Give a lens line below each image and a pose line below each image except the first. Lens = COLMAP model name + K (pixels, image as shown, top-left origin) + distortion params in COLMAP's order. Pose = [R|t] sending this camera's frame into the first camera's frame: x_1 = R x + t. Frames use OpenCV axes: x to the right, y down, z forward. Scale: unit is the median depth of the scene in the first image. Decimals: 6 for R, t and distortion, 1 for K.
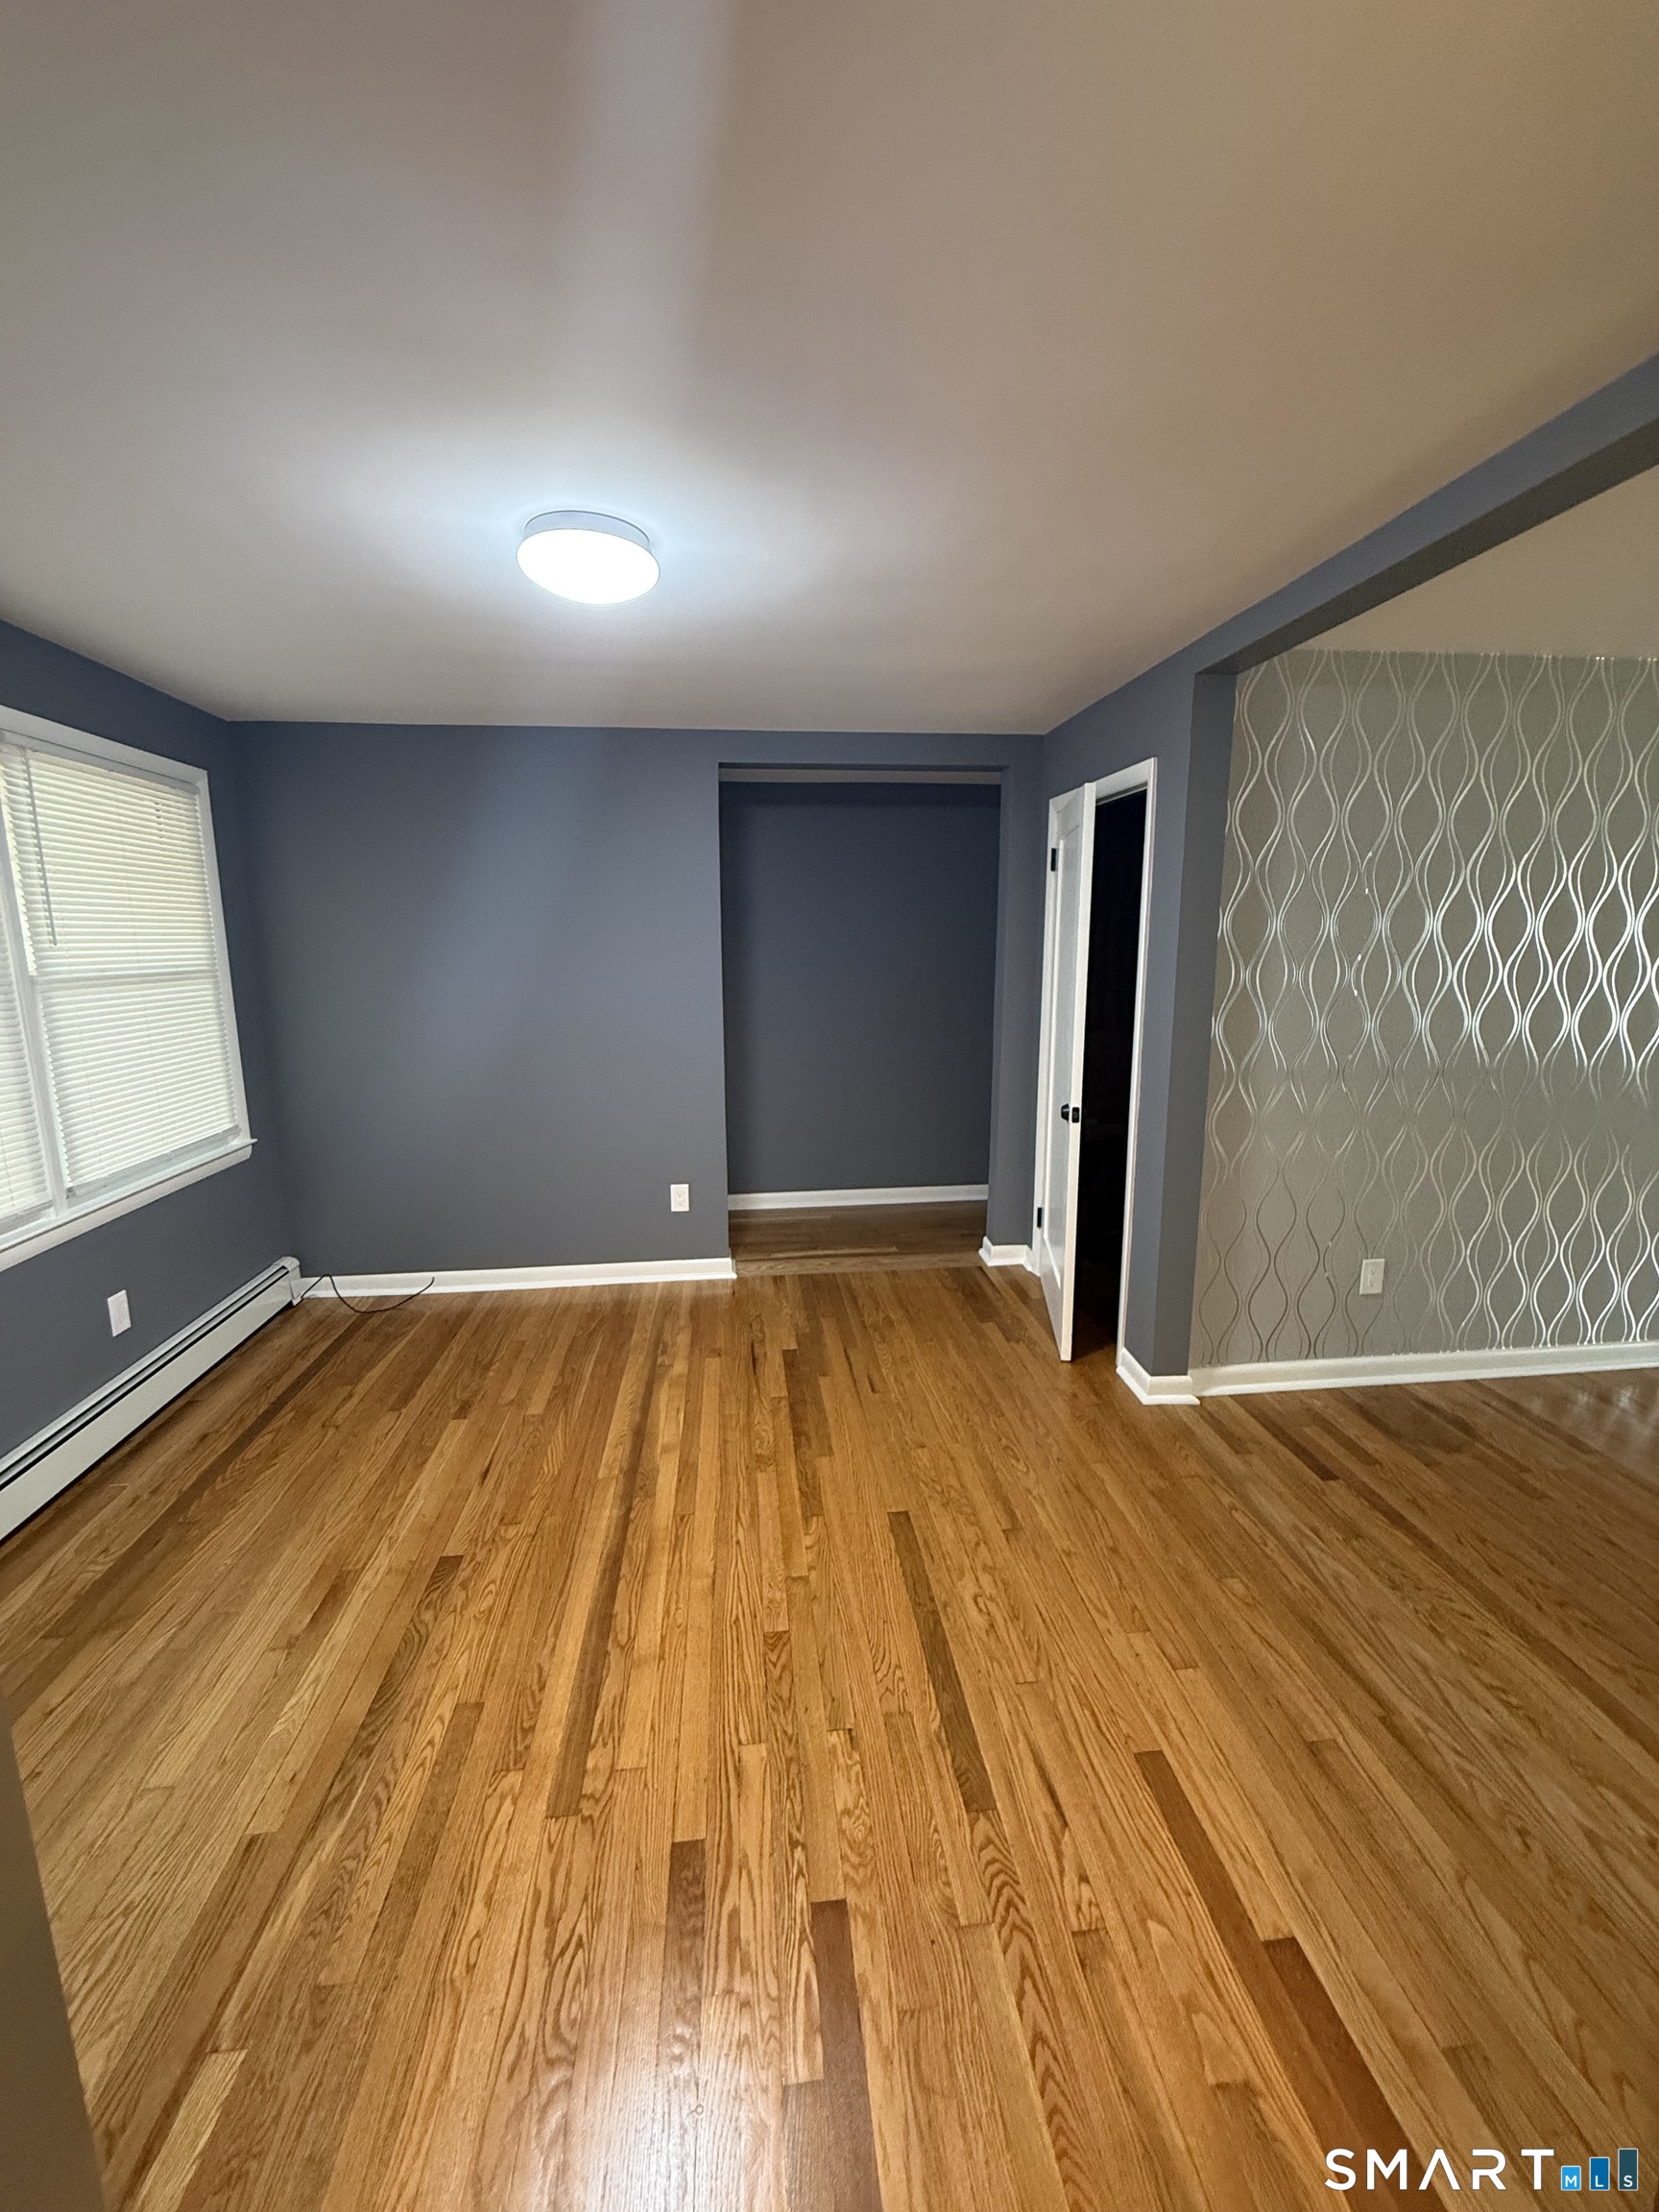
lens RADIAL K [[878.5, 0, 829.3], [0, 878.5, 1101.6], [0, 0, 1]] dist [-0.000518, 0.000030]
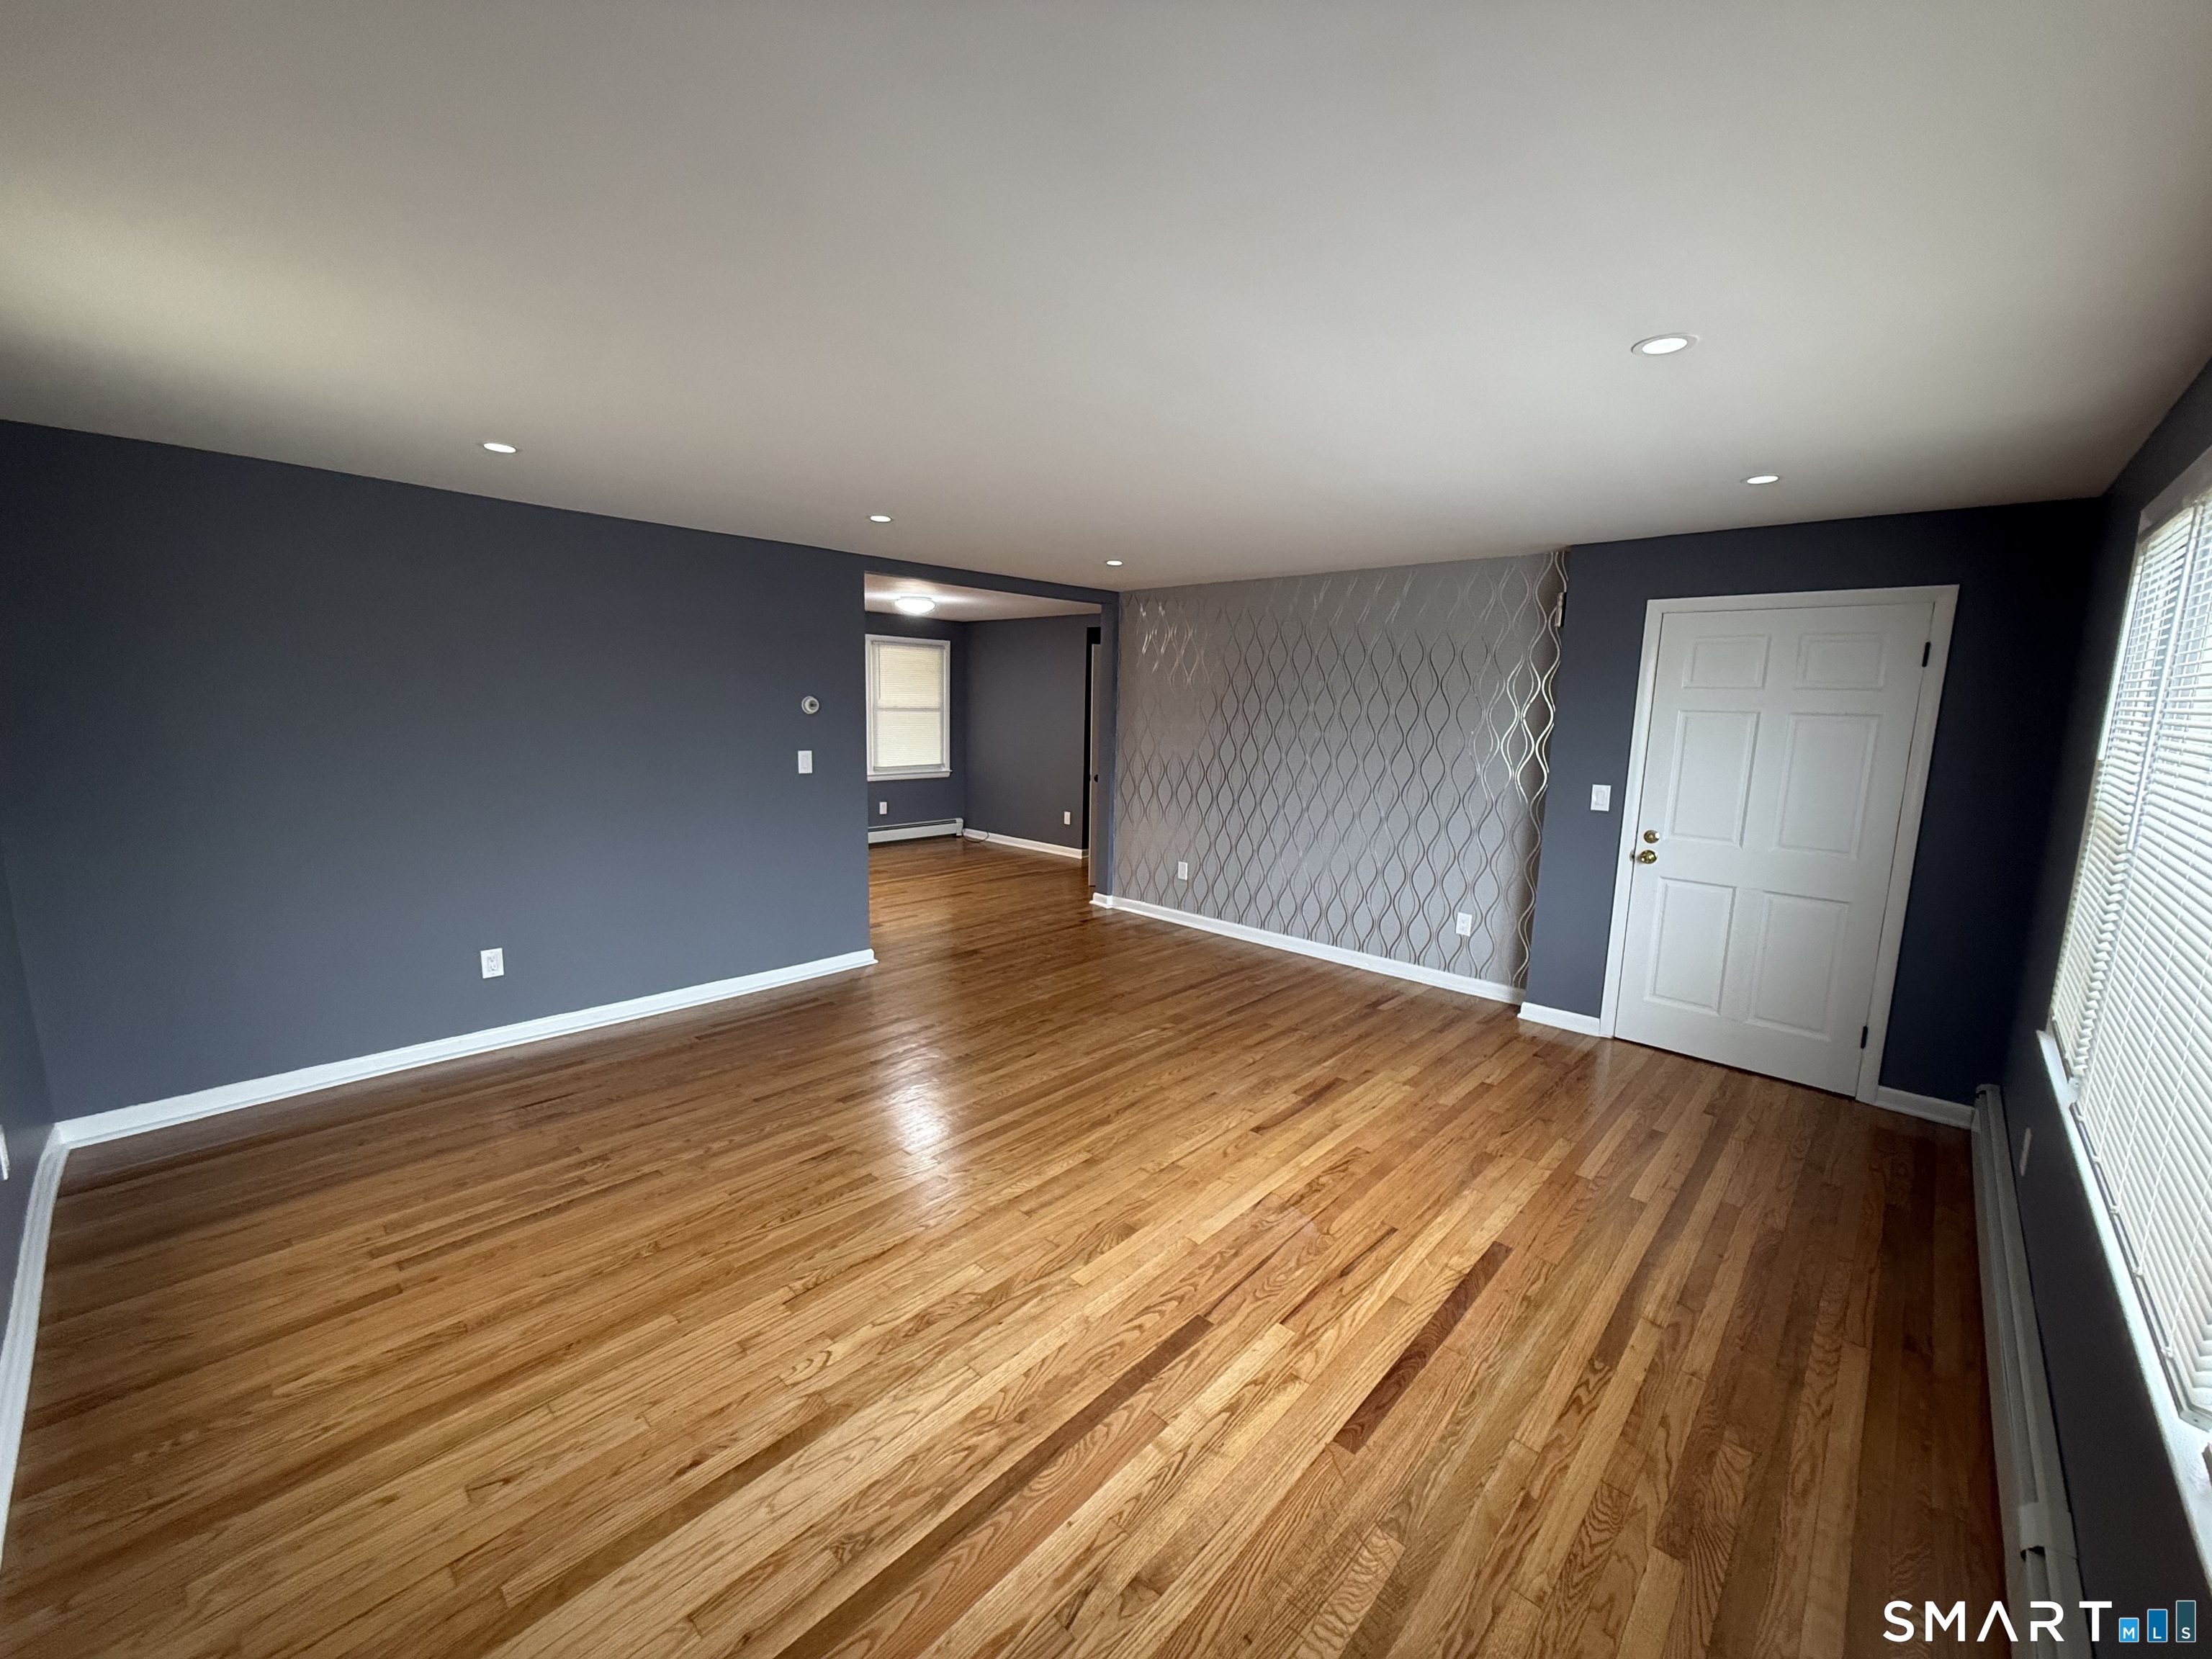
lens RADIAL K [[878.5, 0, 1100.5], [0, 878.5, 827.6], [0, 0, 1]] dist [-0.000518, 0.000030]
pose [[0.647186, 0.132988, -0.750643, 2.249712], [-0.168106, 0.985324, 0.029629, 0.077322], [0.743566, 0.107012, 0.660044, -0.583504]]
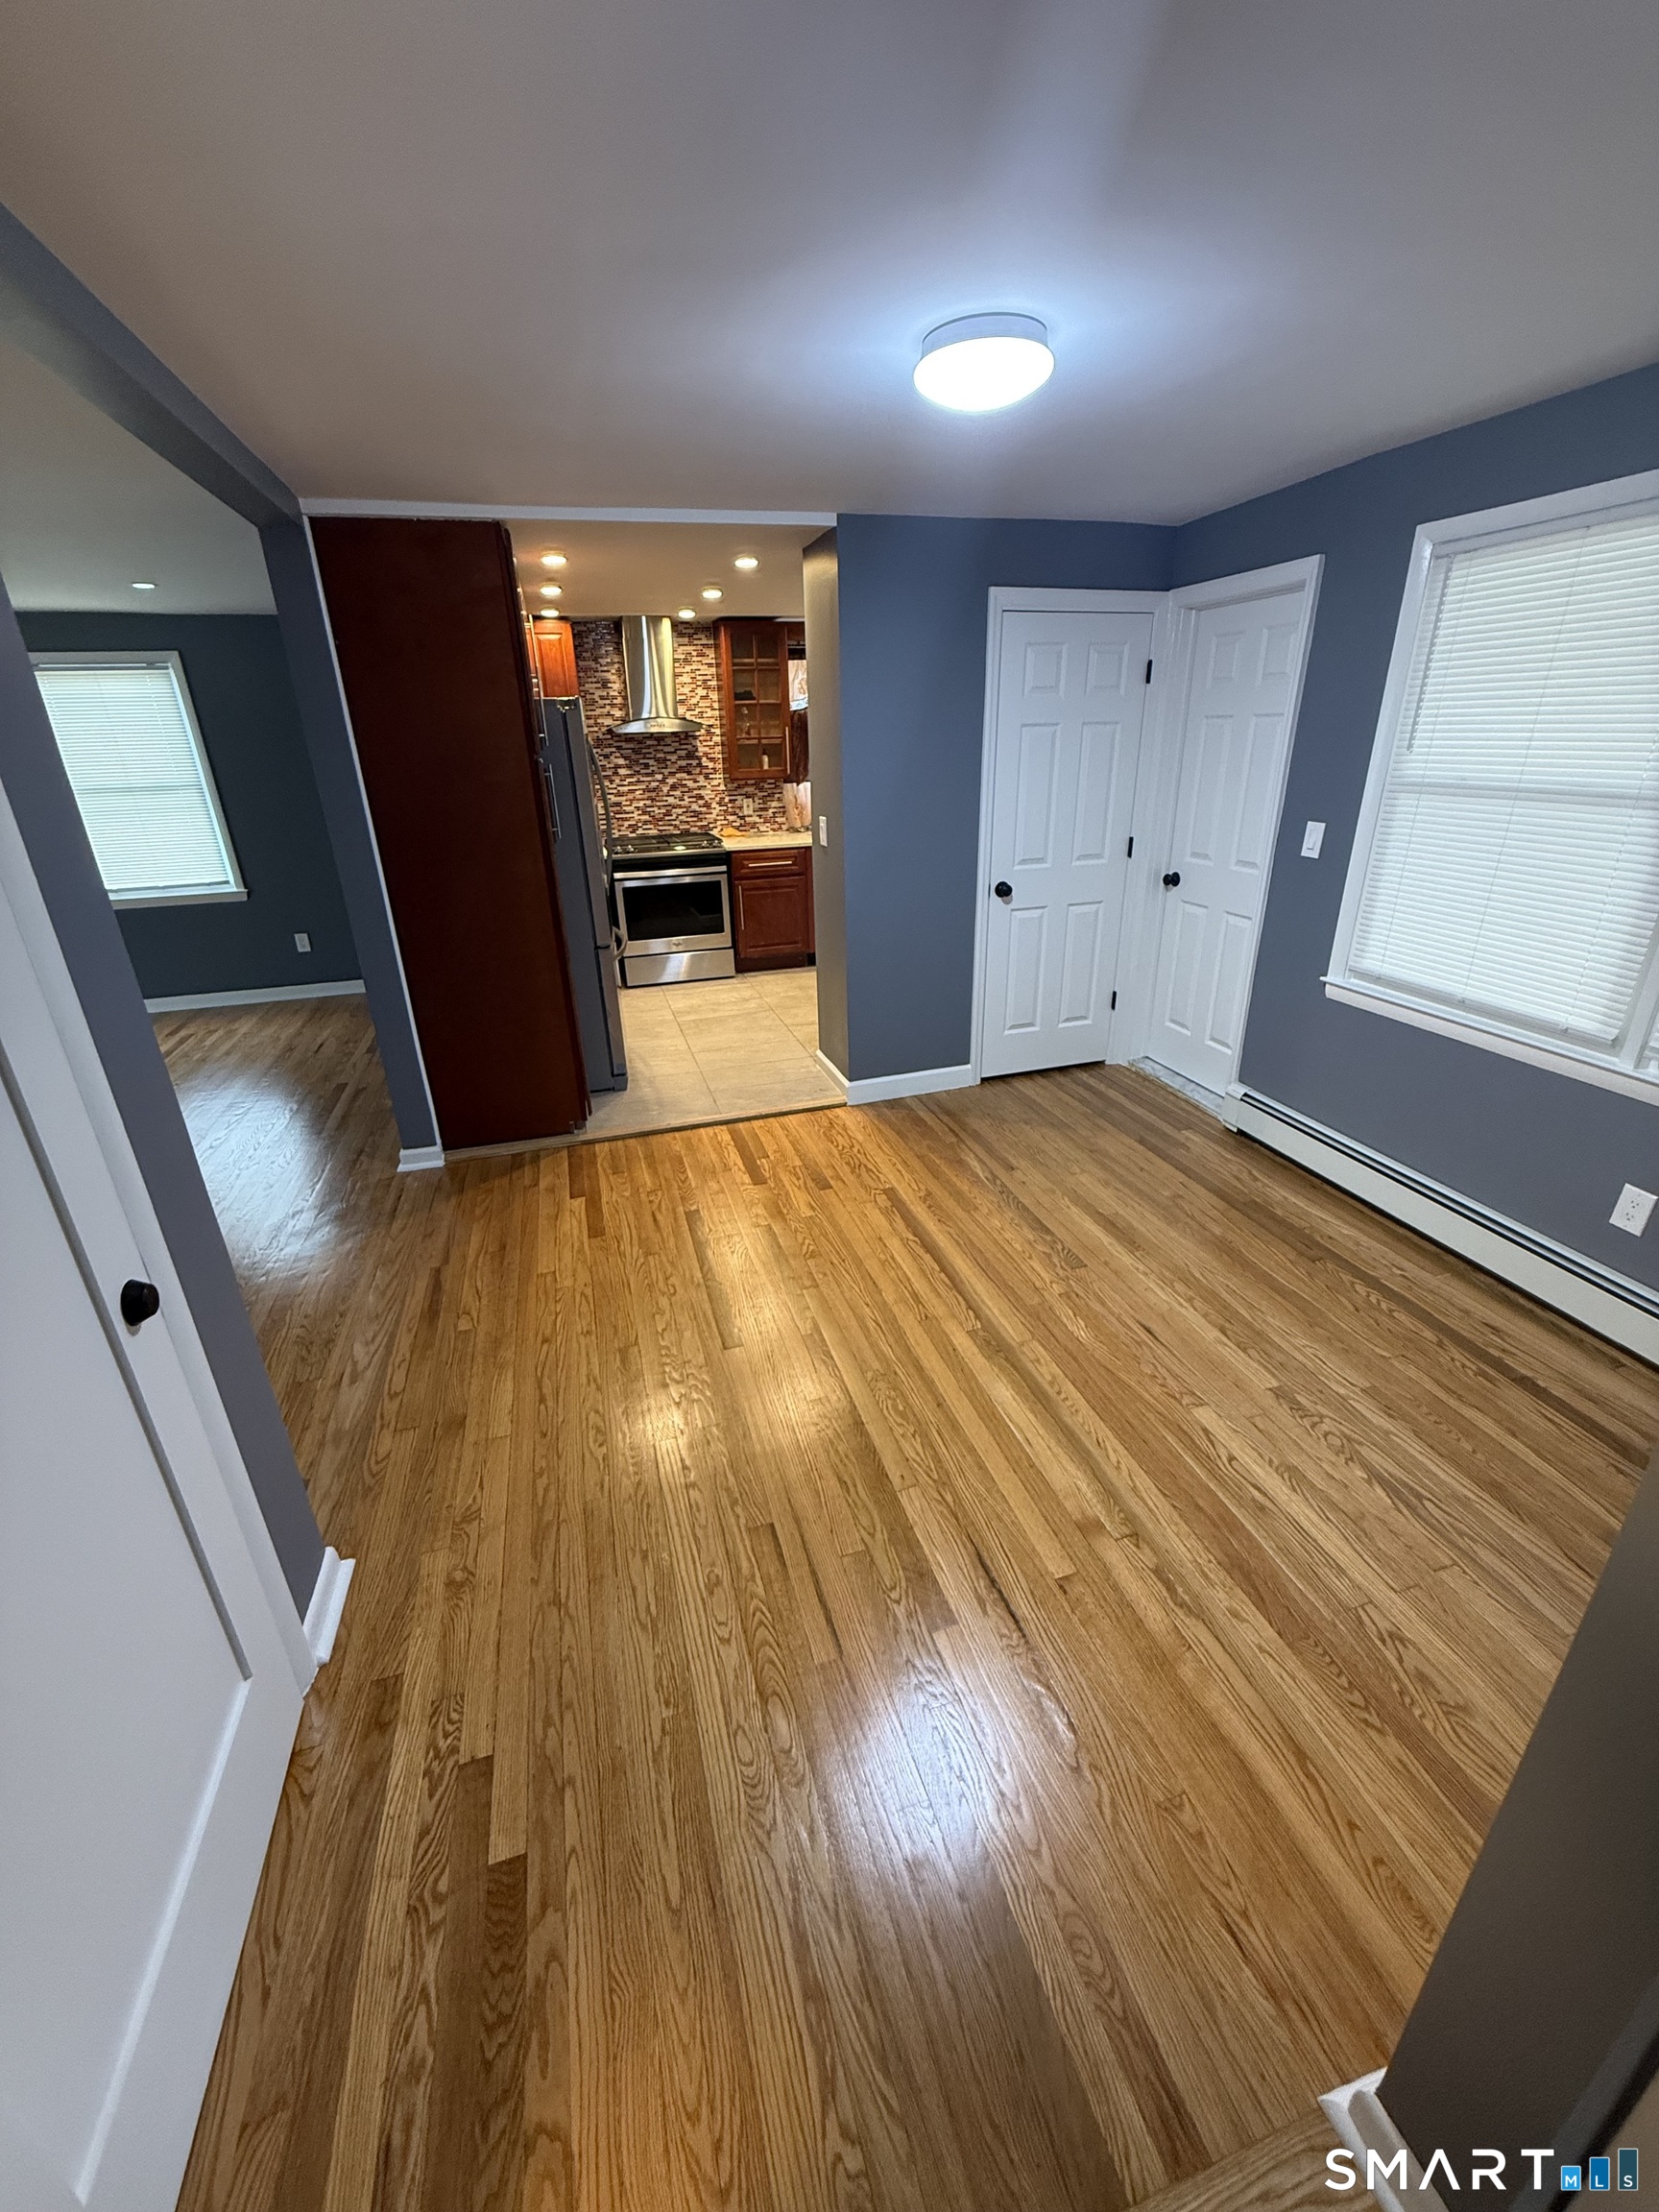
lens RADIAL K [[883.4, 0, 830.5], [0, 883.4, 1097.4], [0, 0, 1]] dist [0.001263, 0.000304]
pose [[-0.983073, 0.095715, -0.156227, 0.086832], [-0.005338, 0.837368, 0.546614, -0.321012], [0.183139, 0.538195, -0.822682, 1.515173]]
